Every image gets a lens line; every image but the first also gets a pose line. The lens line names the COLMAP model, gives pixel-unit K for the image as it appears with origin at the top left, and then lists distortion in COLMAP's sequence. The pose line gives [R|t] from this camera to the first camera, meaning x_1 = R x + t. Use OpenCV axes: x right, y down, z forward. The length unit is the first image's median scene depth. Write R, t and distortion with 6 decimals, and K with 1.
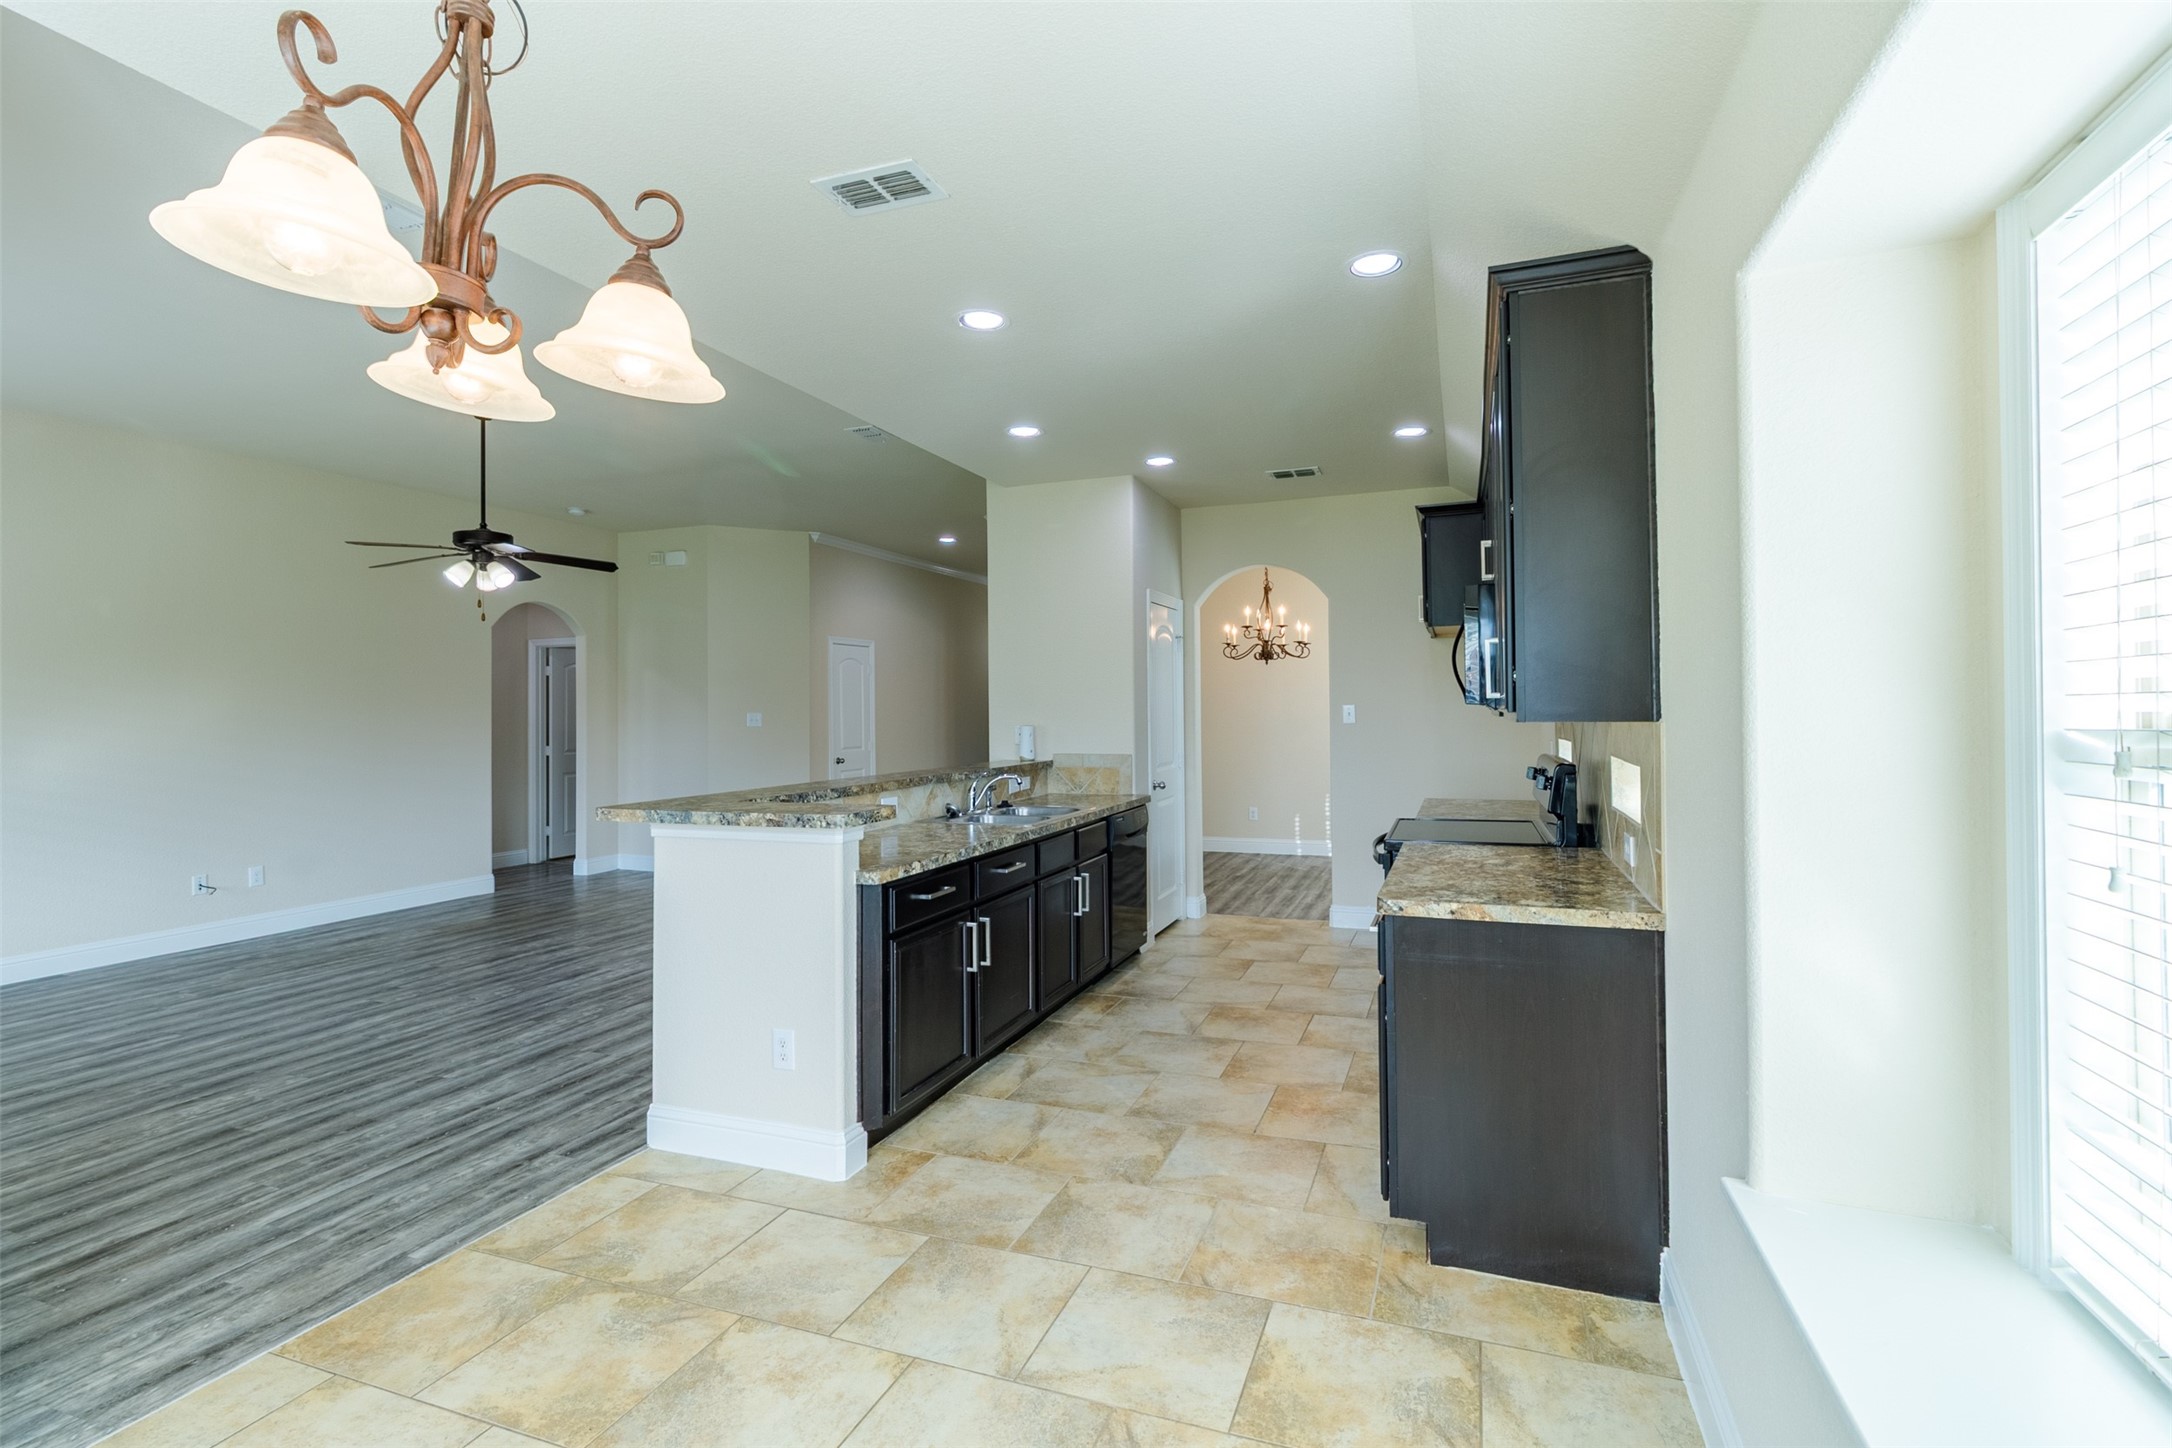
lens RADIAL K [[1004.5, 0, 1100.5], [0, 1004.5, 695.3], [0, 0, 1]] dist [0.003261, -0.000286]
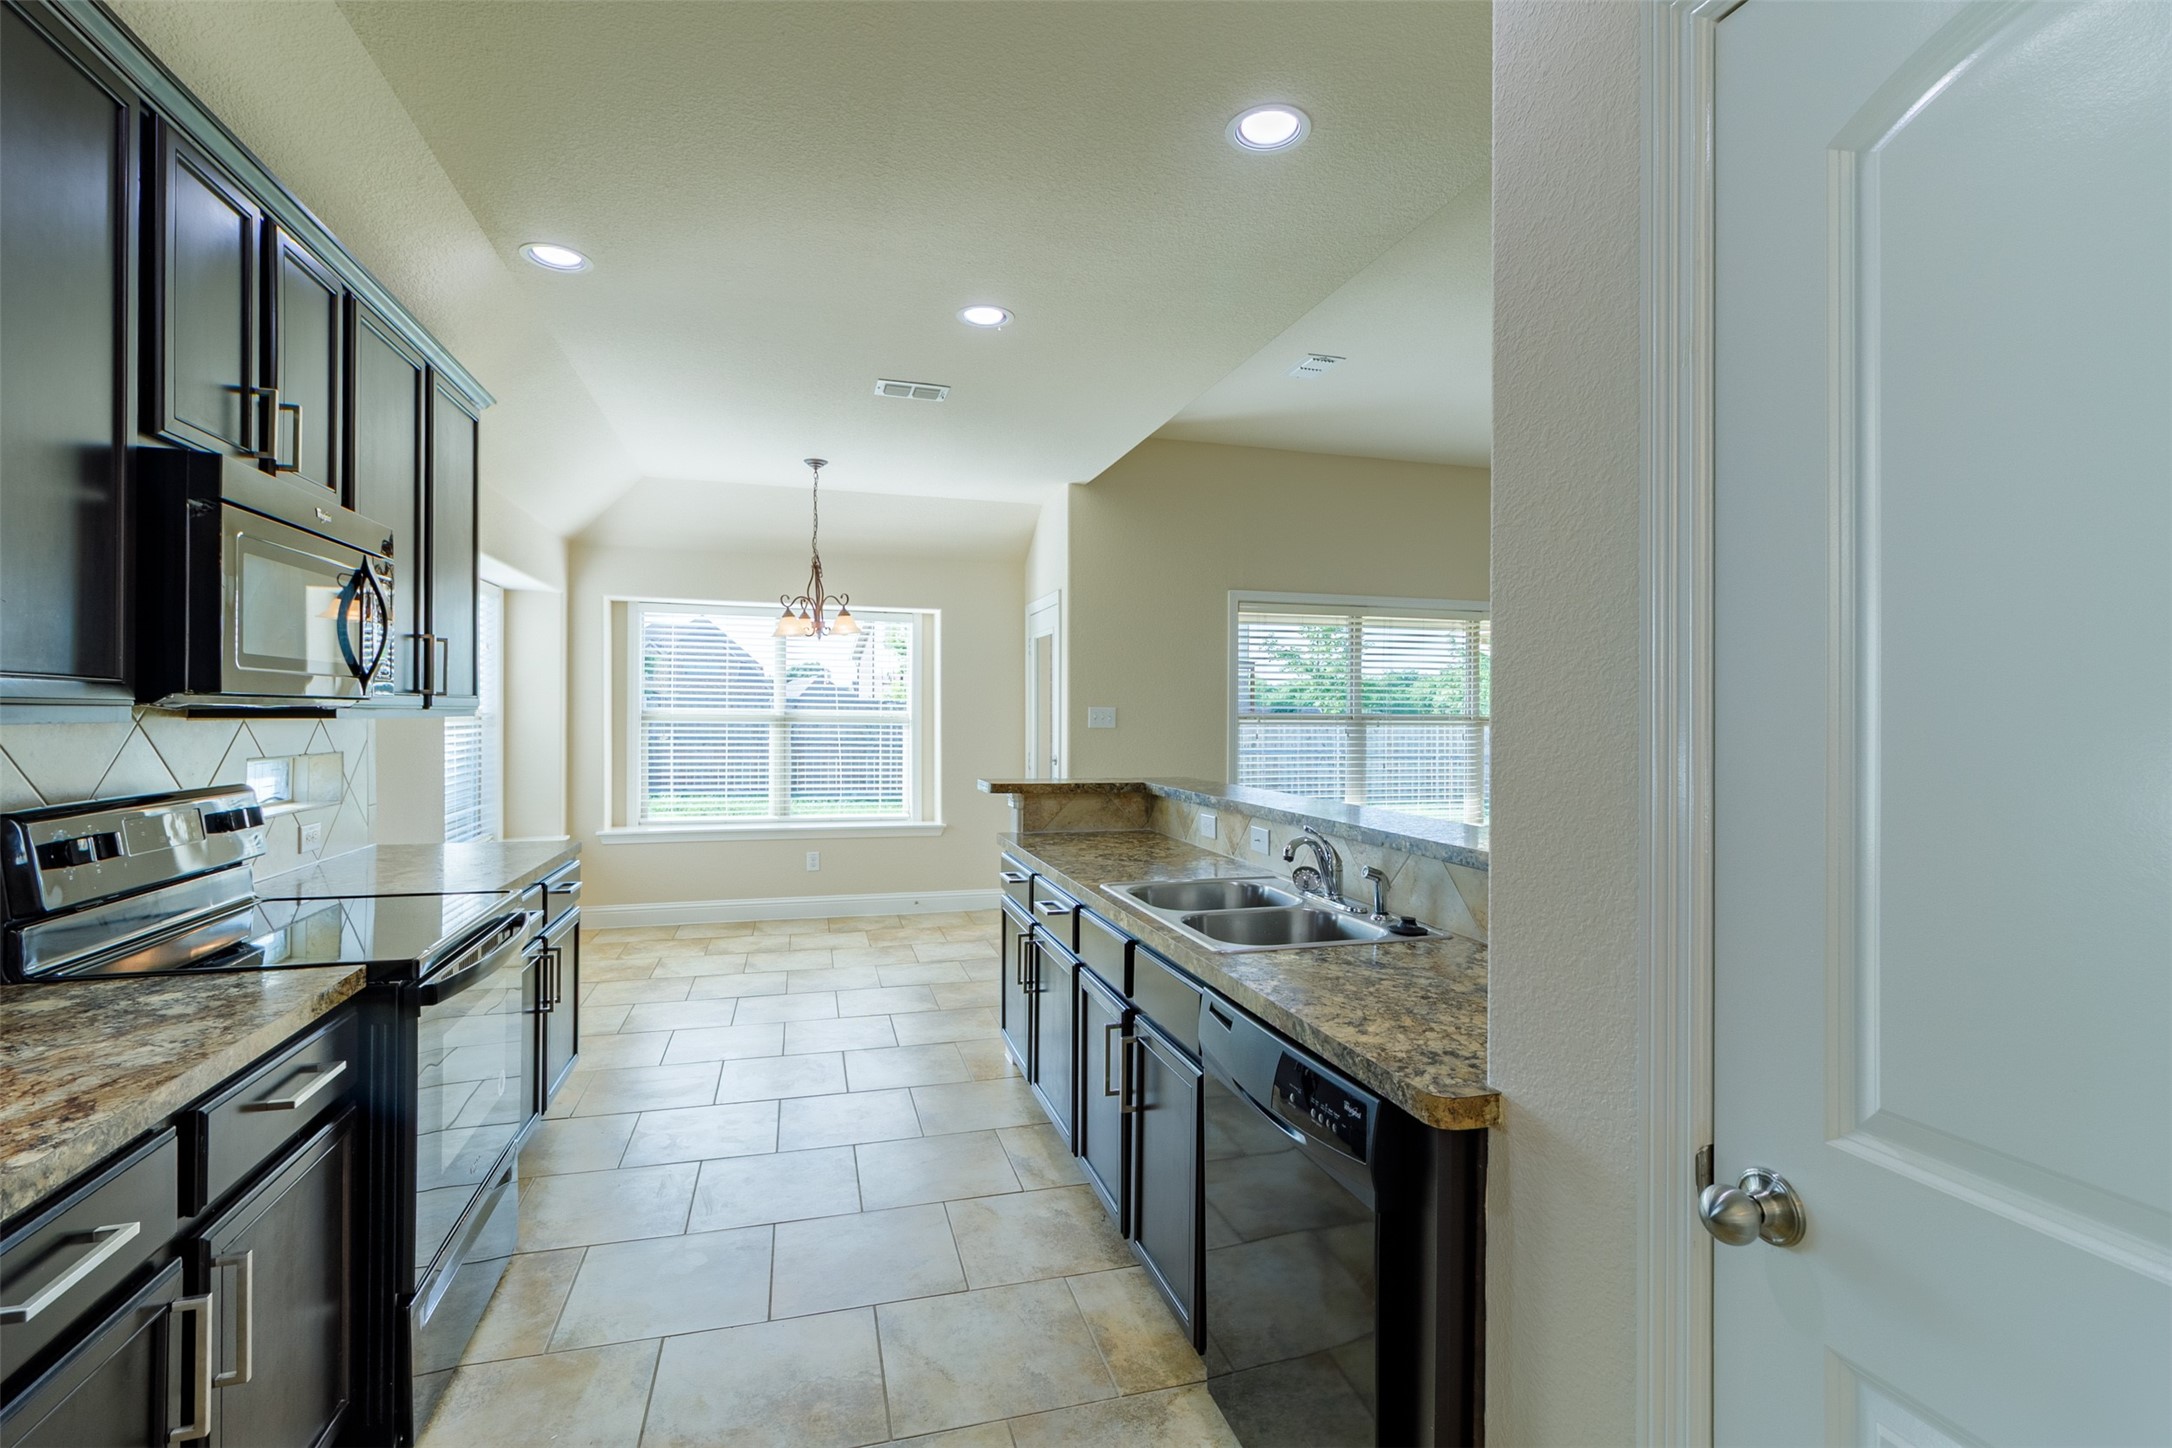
lens RADIAL K [[1004.5, 0, 1093.7], [0, 1004.5, 712.3], [0, 0, 1]] dist [0.003261, -0.000286]
pose [[-0.804261, 0.002165, -0.594273, 0.362275], [0.010368, 0.999892, -0.010390, 0.029340], [0.594186, -0.014518, -0.804196, 1.726960]]
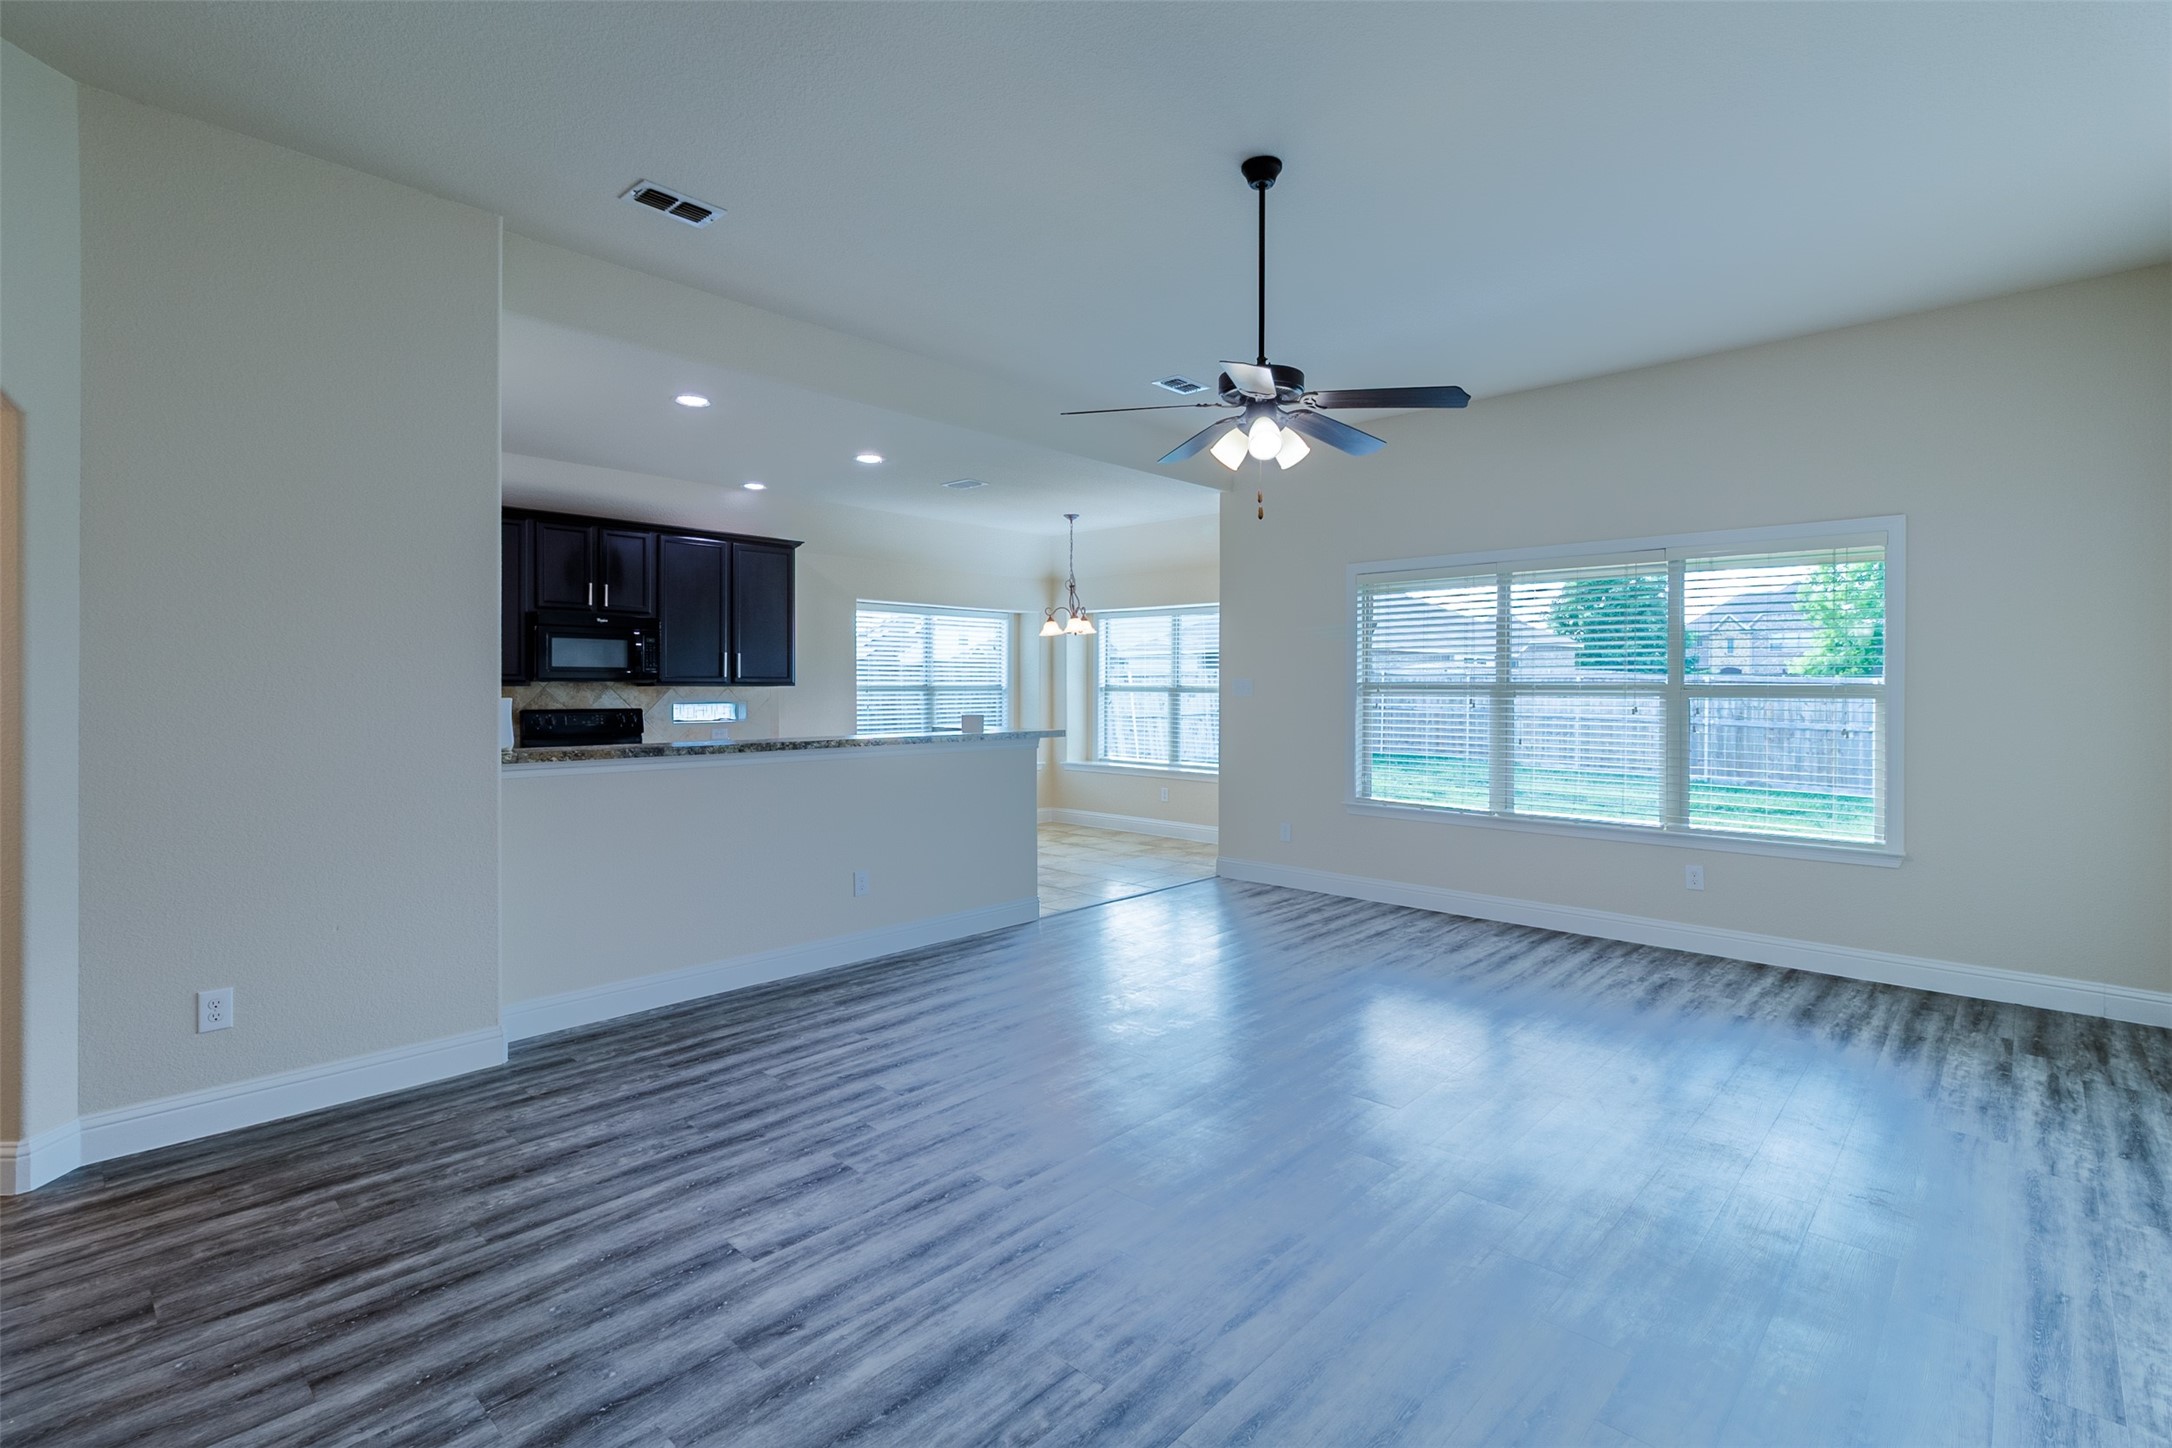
lens RADIAL K [[1004.5, 0, 1086.0], [0, 1004.5, 686.7], [0, 0, 1]] dist [0.003261, -0.000286]
pose [[-0.918044, 0.006175, 0.396429, -1.081378], [-0.001444, 0.999820, -0.018919, 0.055431], [-0.396475, -0.017941, -0.917870, 2.282228]]
